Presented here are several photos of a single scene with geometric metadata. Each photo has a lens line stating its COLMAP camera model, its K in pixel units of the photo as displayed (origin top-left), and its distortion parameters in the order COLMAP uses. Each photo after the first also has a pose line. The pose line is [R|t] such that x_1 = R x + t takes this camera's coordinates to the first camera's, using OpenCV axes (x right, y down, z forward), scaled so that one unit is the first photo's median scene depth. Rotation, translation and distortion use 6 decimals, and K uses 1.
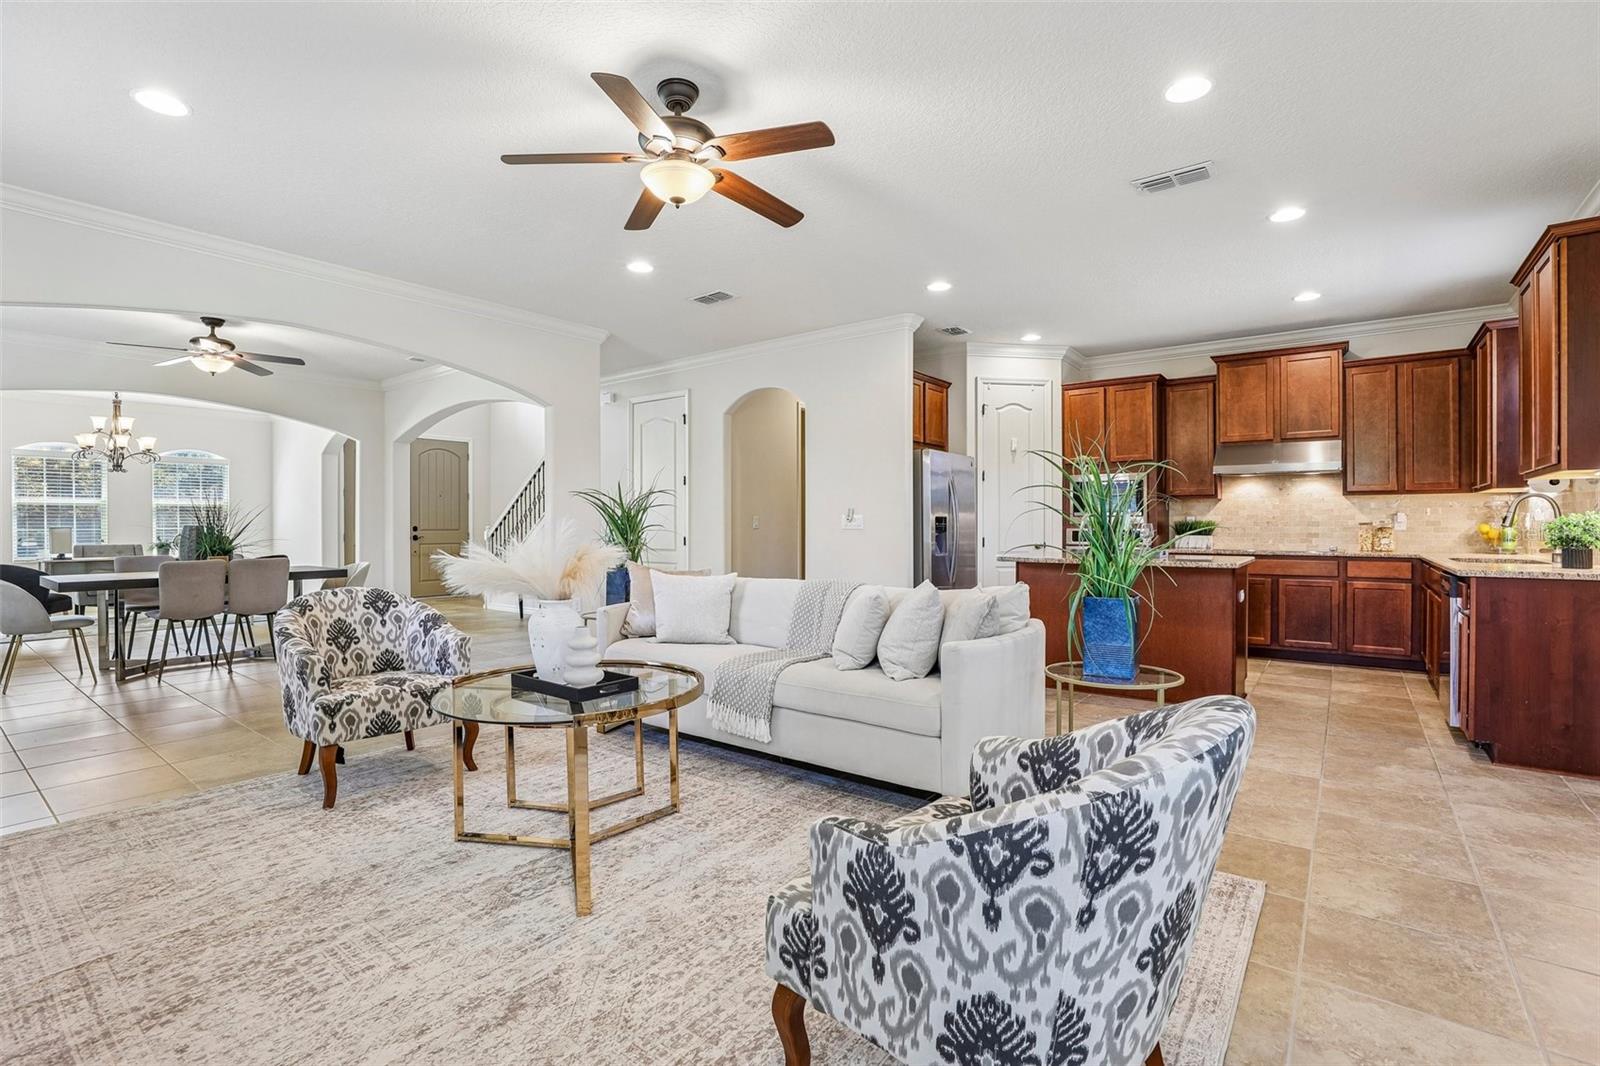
lens RADIAL K [[728.4, 0, 801.7], [0, 728.4, 529.4], [0, 0, 1]] dist [-0.044295, 0.012691]
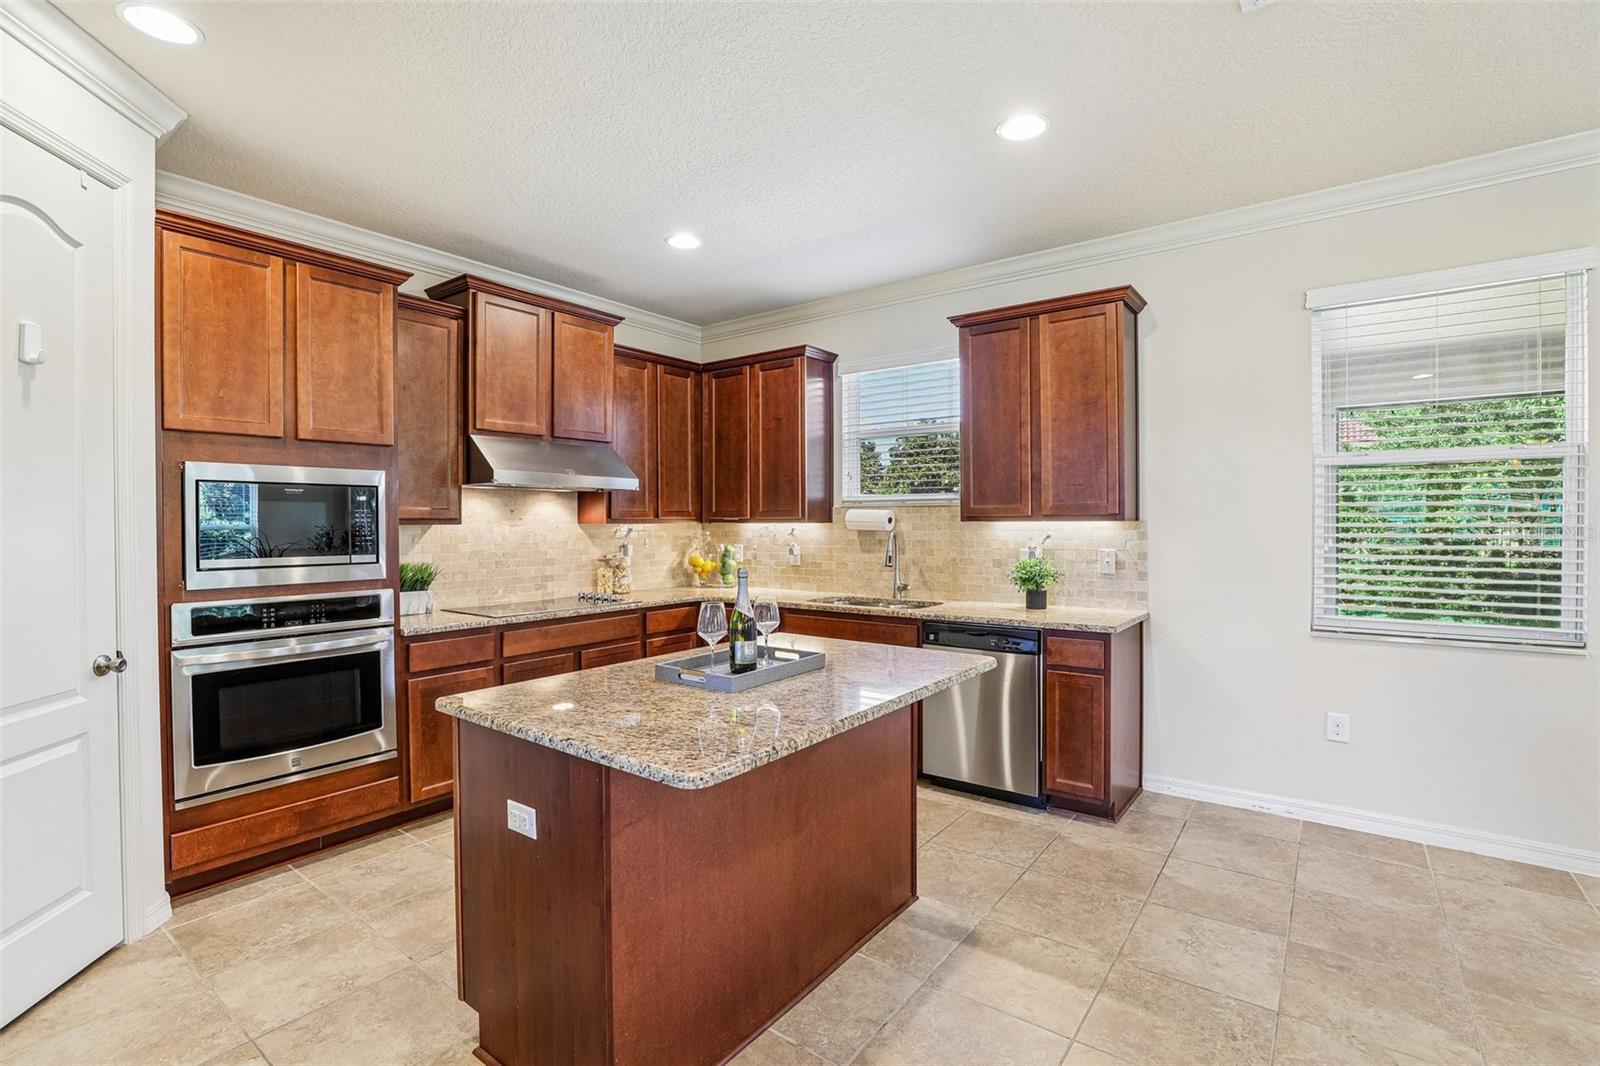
lens RADIAL K [[728.4, 0, 802.2], [0, 728.4, 529.1], [0, 0, 1]] dist [-0.044295, 0.012691]
pose [[-0.009946, -0.008131, 0.999917, 0.002052], [0.010165, 0.999914, 0.008232, -0.043695], [-0.999899, 0.010246, -0.009863, 0.763556]]
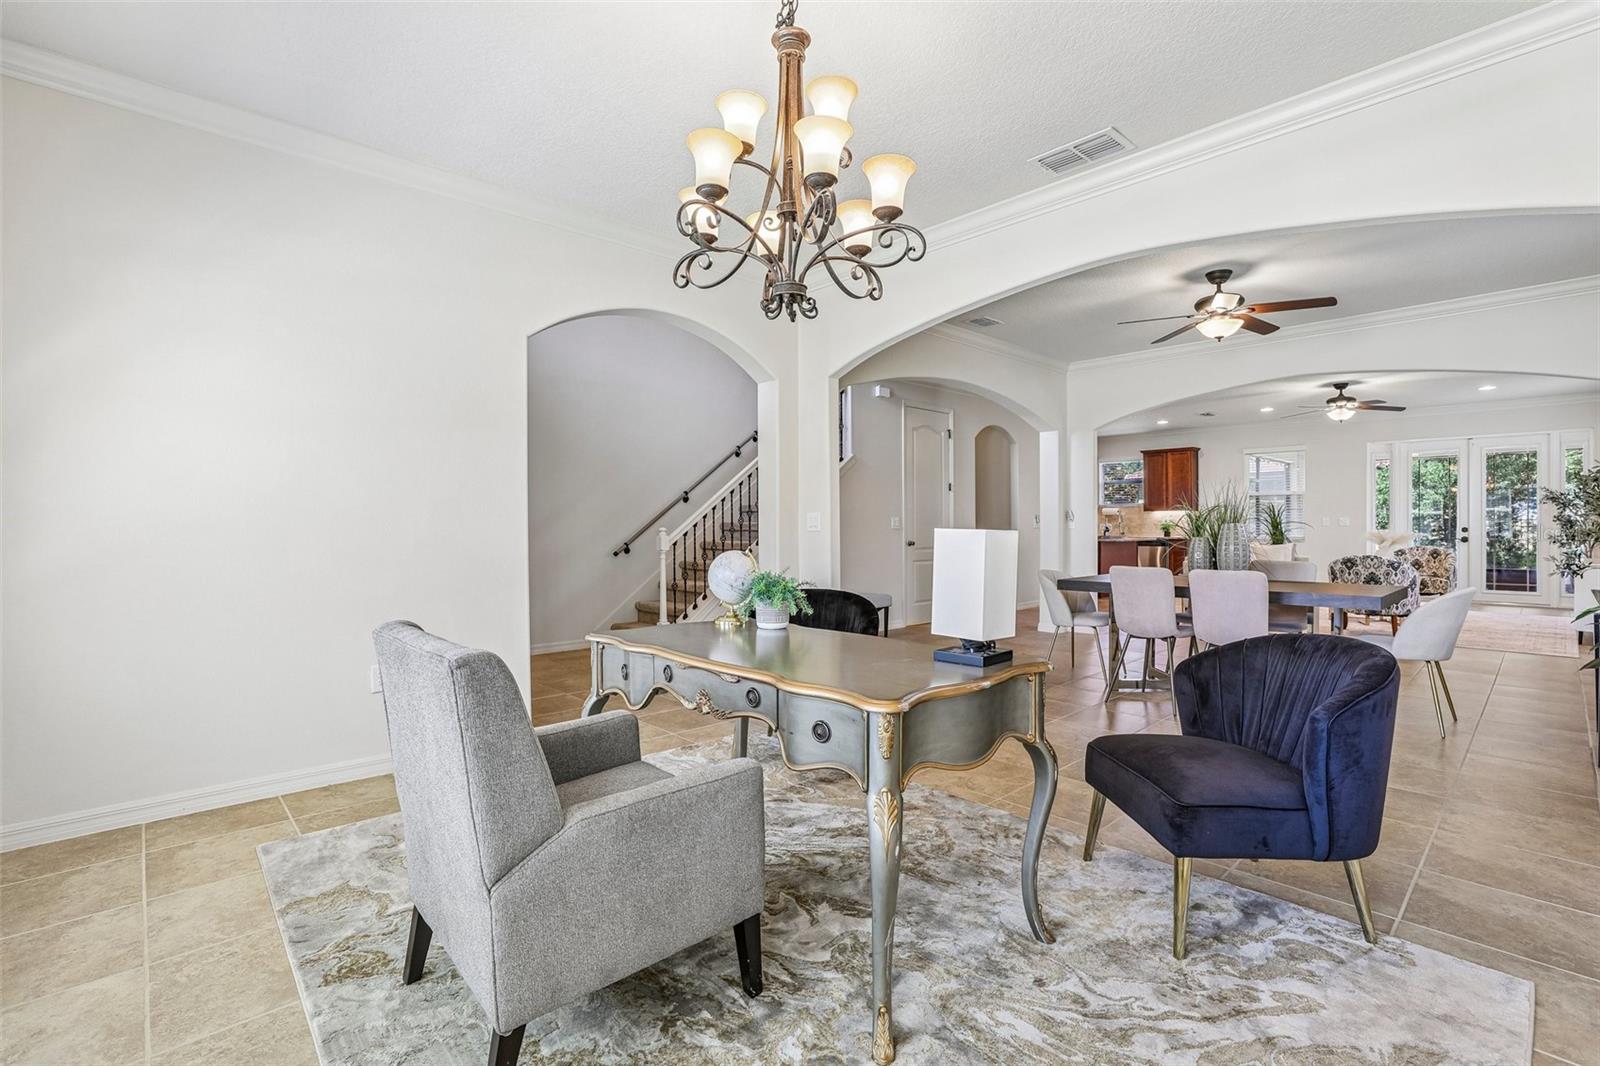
lens RADIAL K [[728.4, 0, 797.2], [0, 728.4, 527.4], [0, 0, 1]] dist [-0.044295, 0.012691]
pose [[0.169731, -0.002771, 0.985487, -1.624850], [0.010605, 0.999943, 0.000985, -0.009392], [-0.985433, 0.010284, 0.169750, 1.261428]]
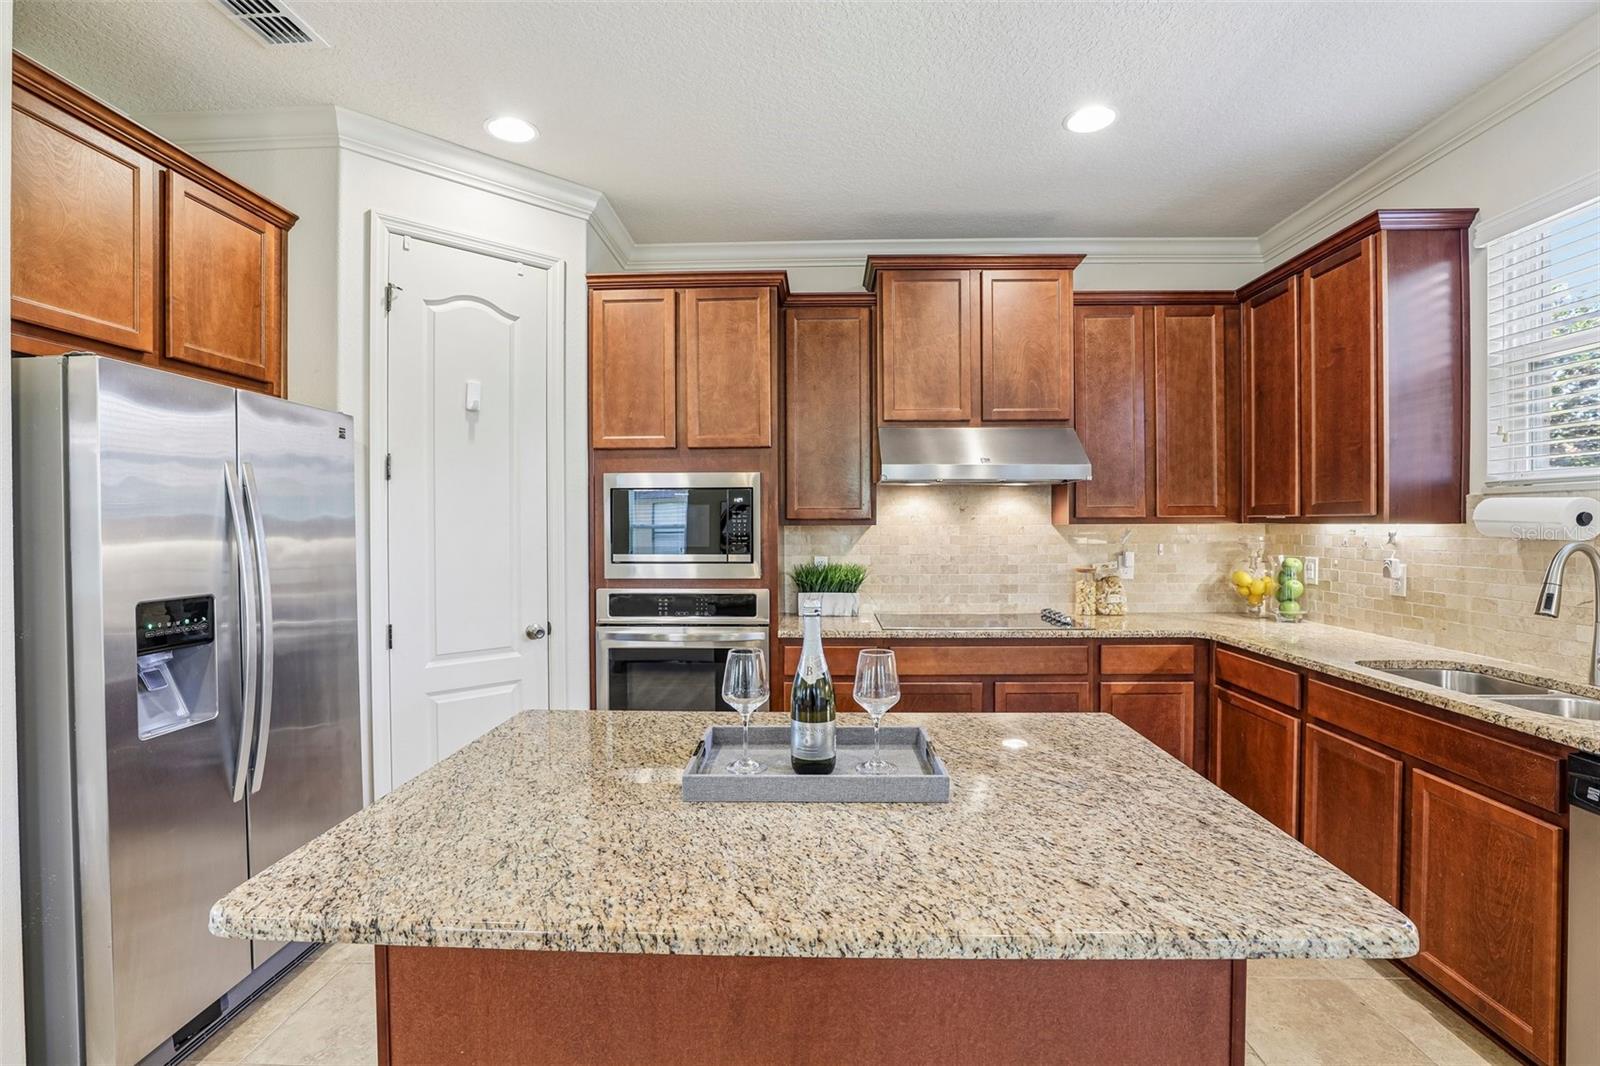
lens RADIAL K [[728.4, 0, 801.7], [0, 728.4, 528.6], [0, 0, 1]] dist [-0.044295, 0.012691]
pose [[0.814371, -0.006137, 0.580312, 0.228629], [0.006431, 0.999978, 0.001550, -0.043982], [-0.580309, 0.002469, 0.814393, 0.614578]]
